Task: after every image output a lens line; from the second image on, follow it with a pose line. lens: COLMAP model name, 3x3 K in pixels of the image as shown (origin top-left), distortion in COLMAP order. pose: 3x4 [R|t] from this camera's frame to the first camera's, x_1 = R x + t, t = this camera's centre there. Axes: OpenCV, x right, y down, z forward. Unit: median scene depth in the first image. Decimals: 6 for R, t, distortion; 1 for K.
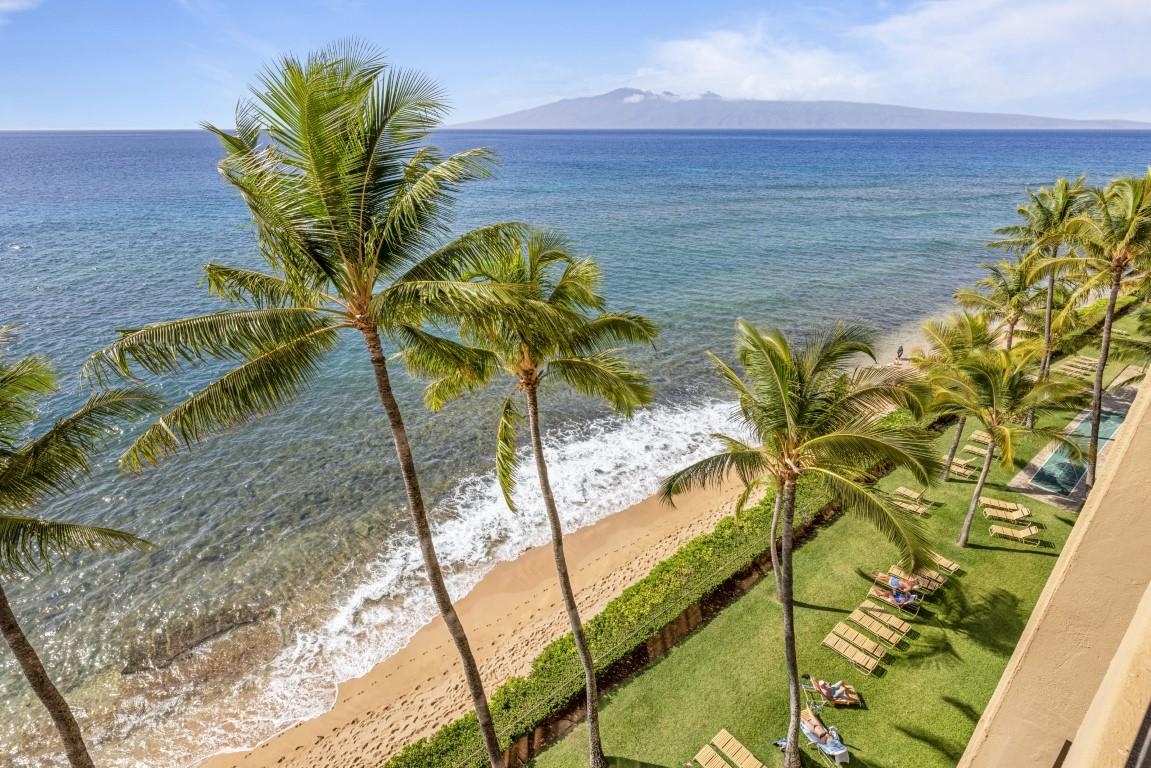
lens RADIAL K [[573.7, 0, 578.6], [0, 573.7, 382.7], [0, 0, 1]] dist [-0.000054, 0.000274]
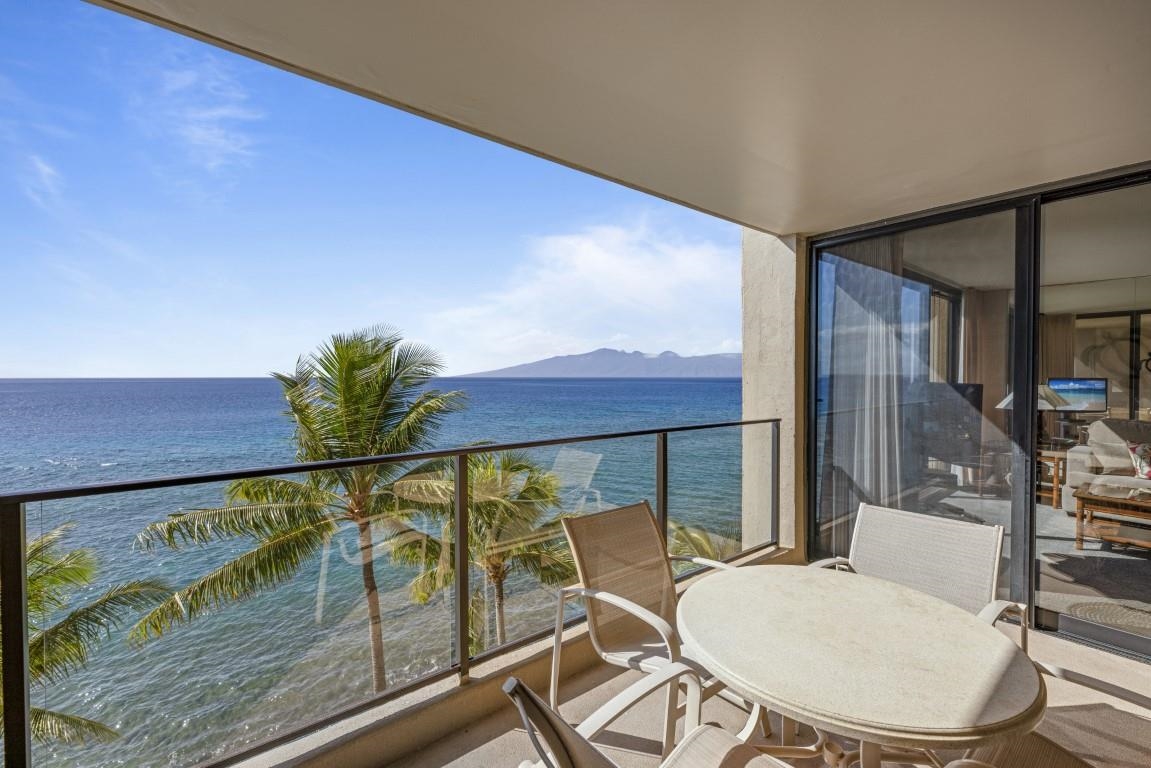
lens RADIAL K [[476.2, 0, 573.9], [0, 476.2, 372.3], [0, 0, 1]] dist [-0.001158, -0.000169]
pose [[0.999405, 0.004298, 0.034225, 0.072449], [0.010280, 0.910009, -0.414461, 0.052889], [-0.032927, 0.414567, 0.909423, -0.131687]]
